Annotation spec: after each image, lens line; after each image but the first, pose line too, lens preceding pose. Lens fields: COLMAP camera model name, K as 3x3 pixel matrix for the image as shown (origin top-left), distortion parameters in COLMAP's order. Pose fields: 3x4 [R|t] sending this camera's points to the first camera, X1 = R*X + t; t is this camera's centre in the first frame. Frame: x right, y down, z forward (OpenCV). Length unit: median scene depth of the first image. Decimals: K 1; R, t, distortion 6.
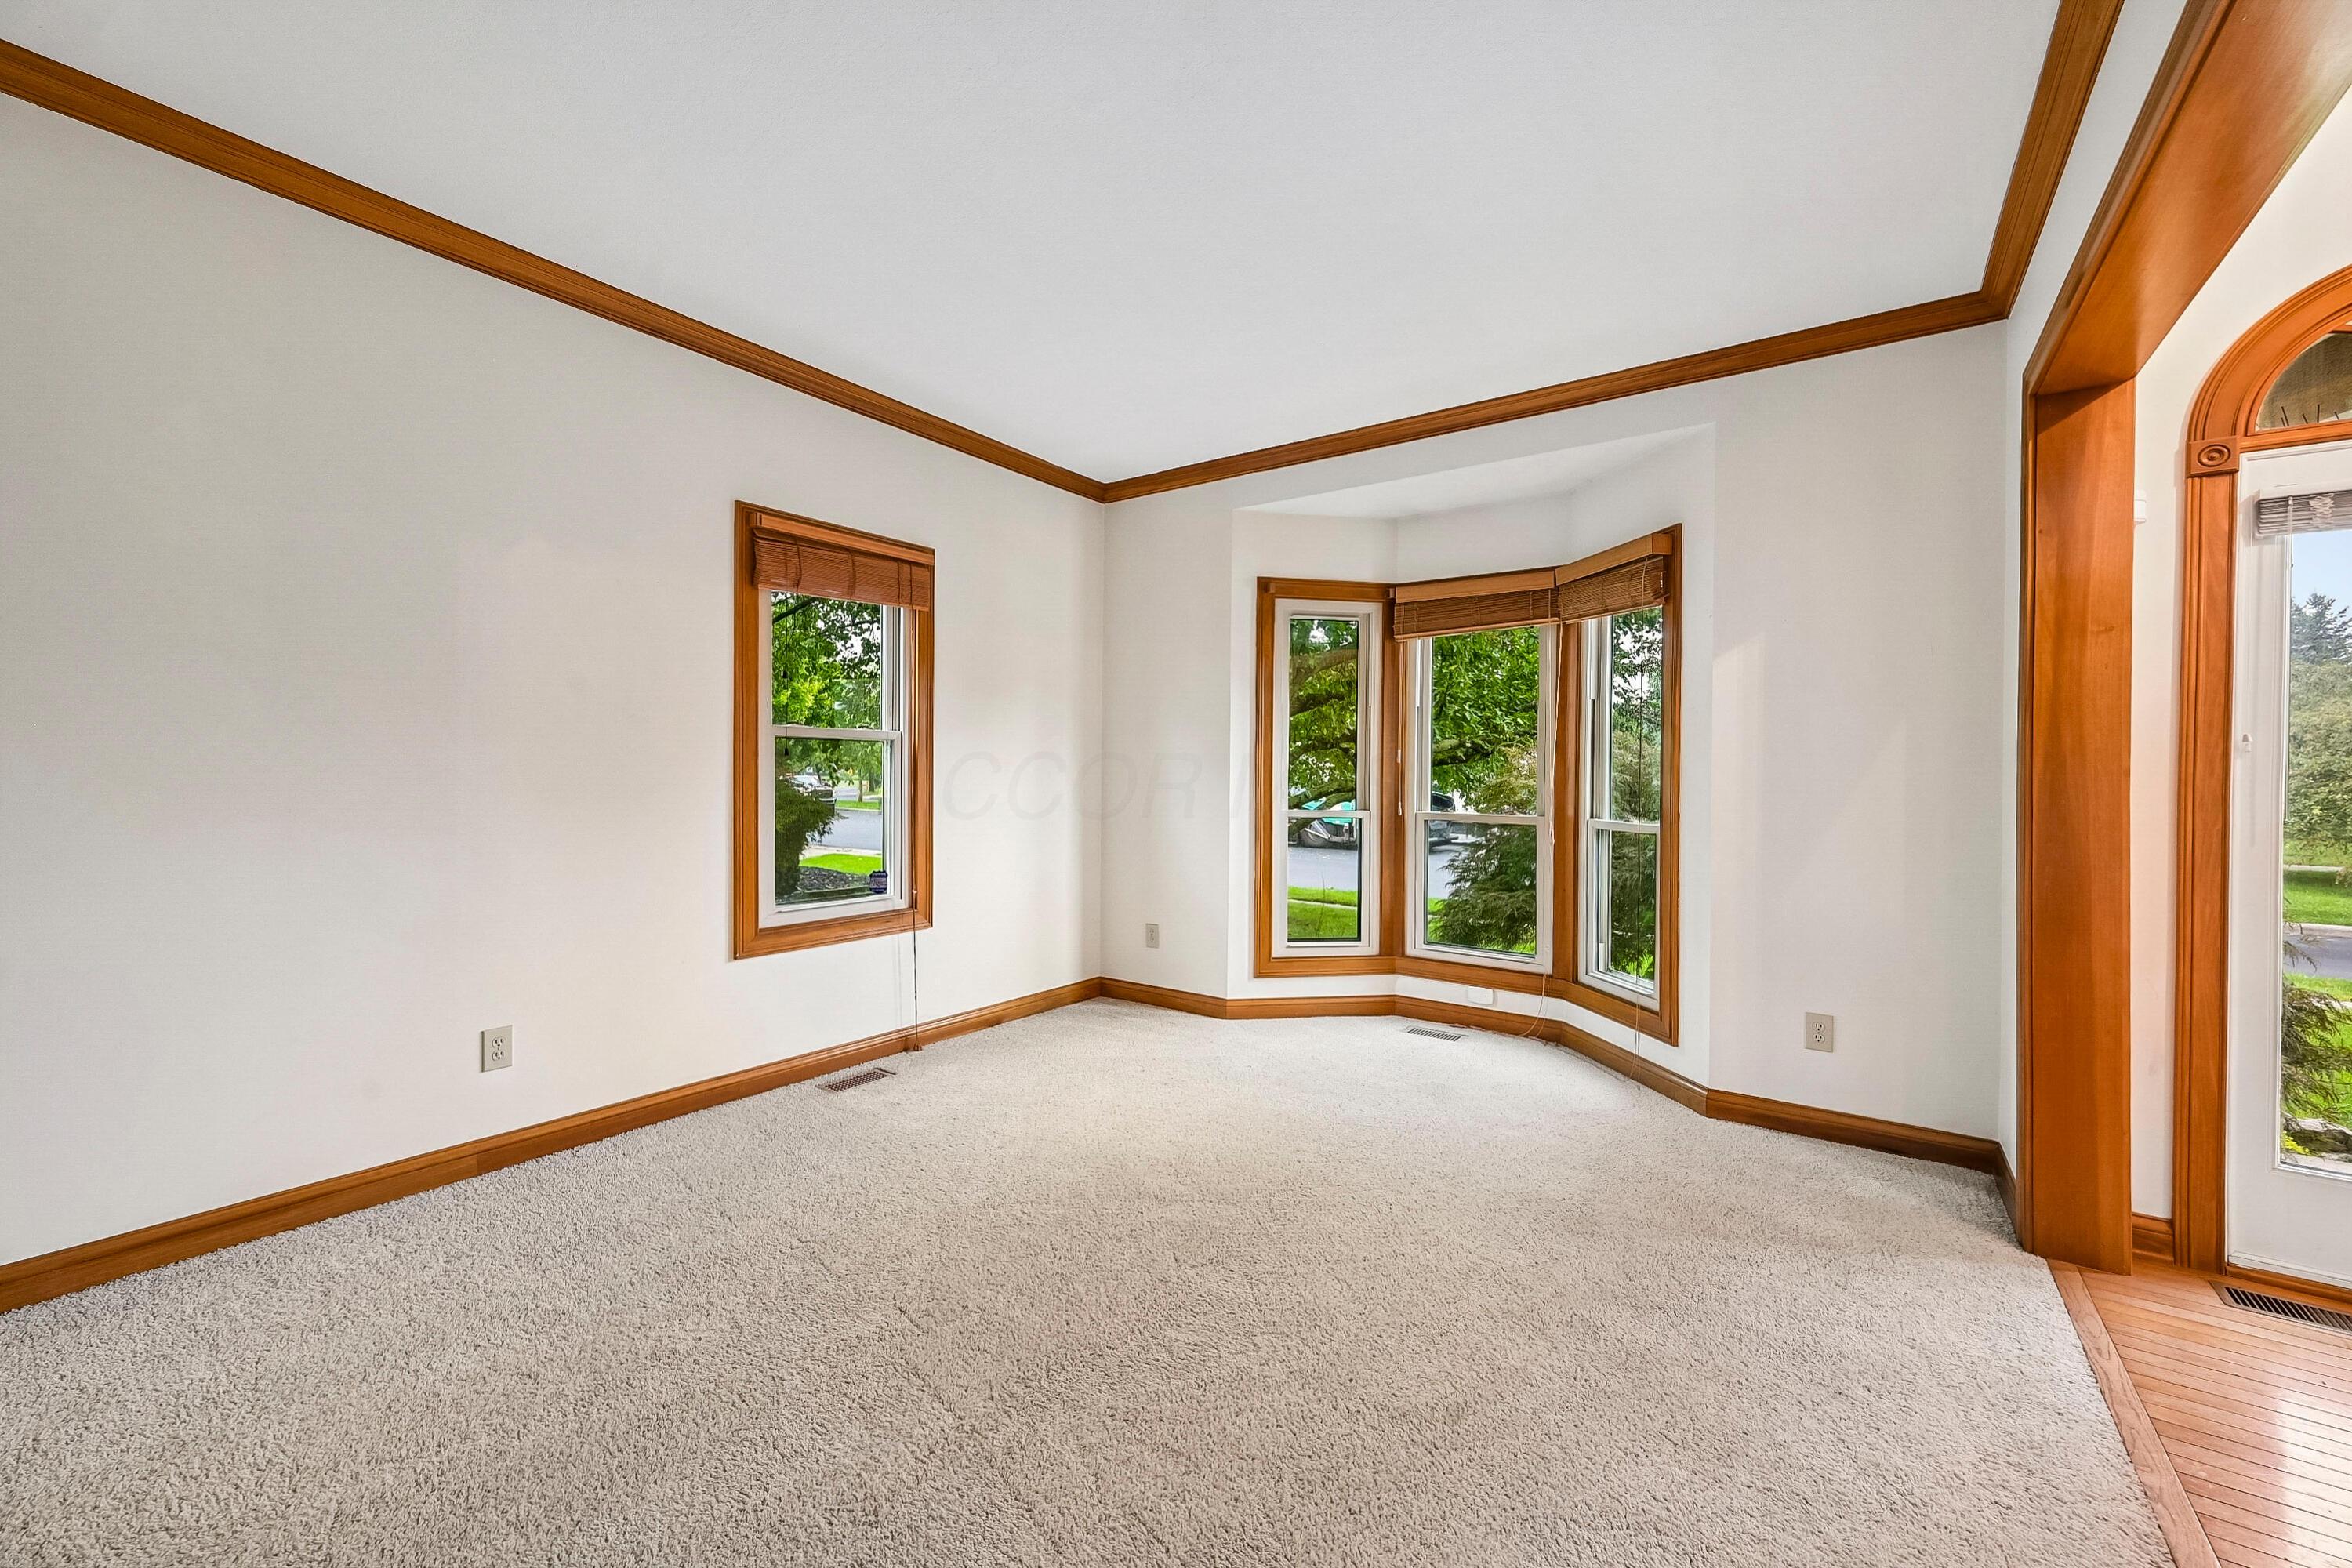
lens RADIAL K [[931.8, 0, 1164.9], [0, 931.8, 782.7], [0, 0, 1]] dist [-0.000762, 0.000196]
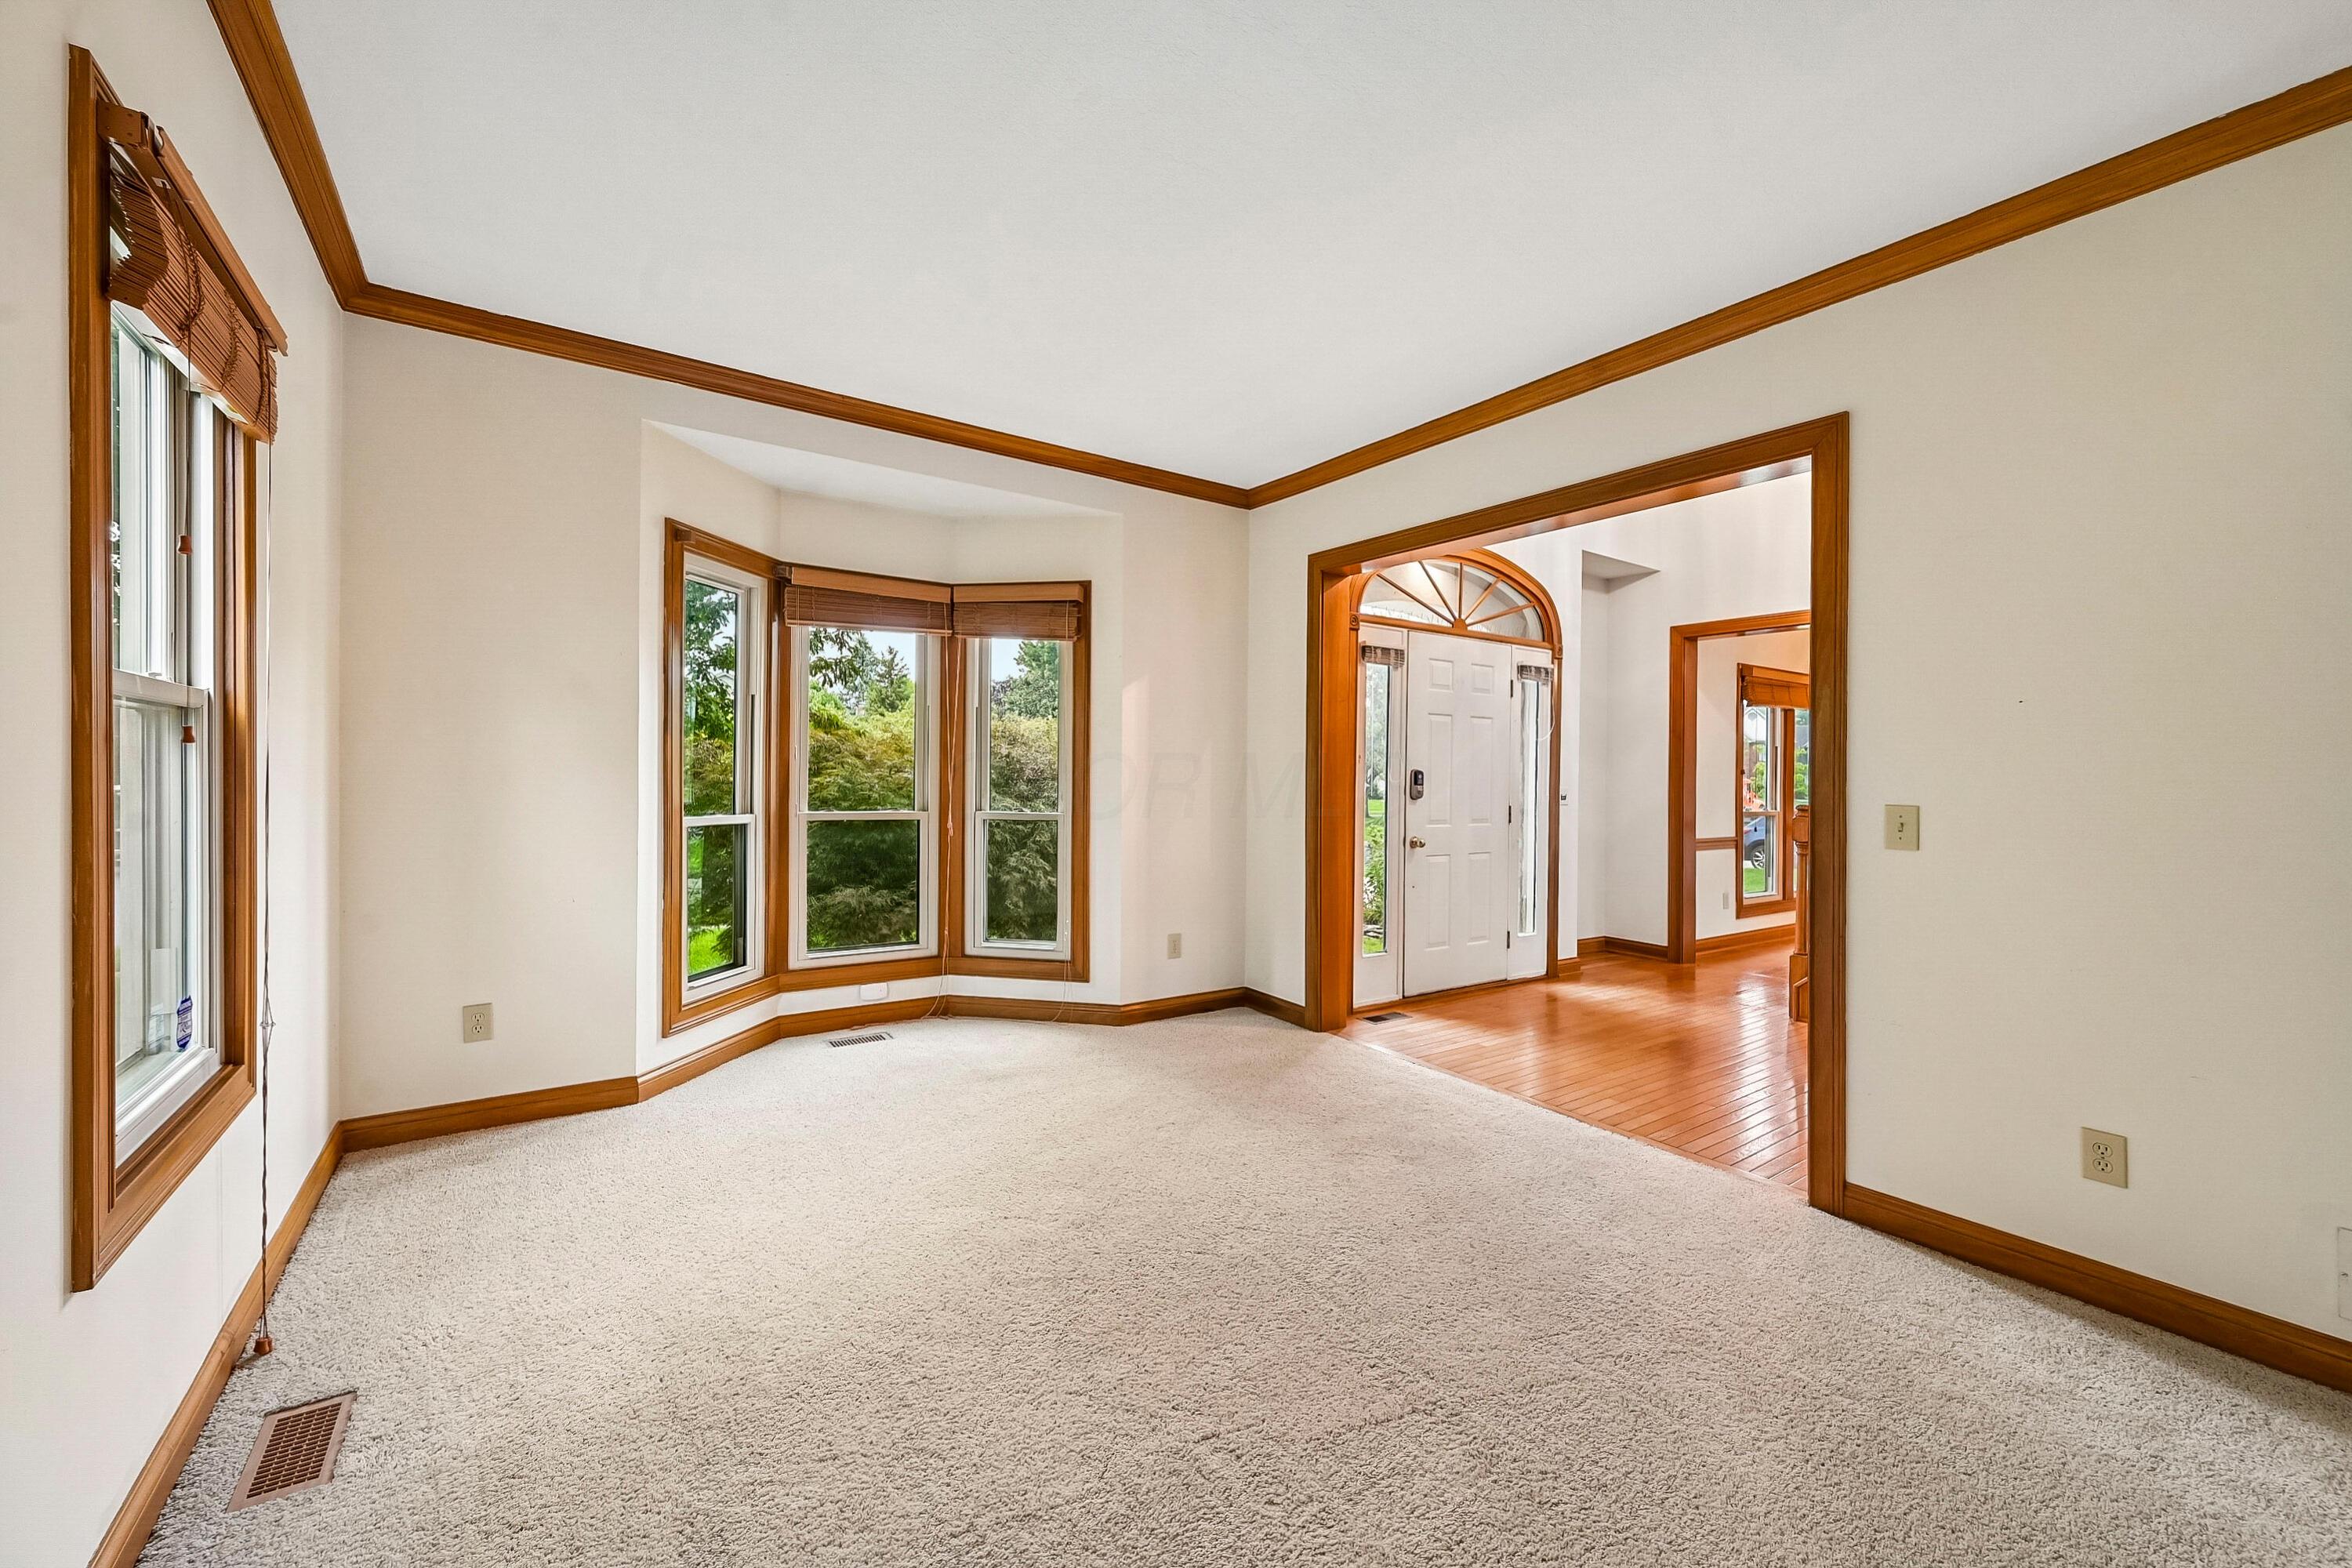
lens RADIAL K [[931.8, 0, 1179.5], [0, 931.8, 771.4], [0, 0, 1]] dist [-0.000762, 0.000196]
pose [[0.335942, -0.004655, 0.941871, -0.524826], [0.002341, 0.999989, 0.004107, -0.013586], [-0.941880, 0.000826, 0.335949, 0.368309]]
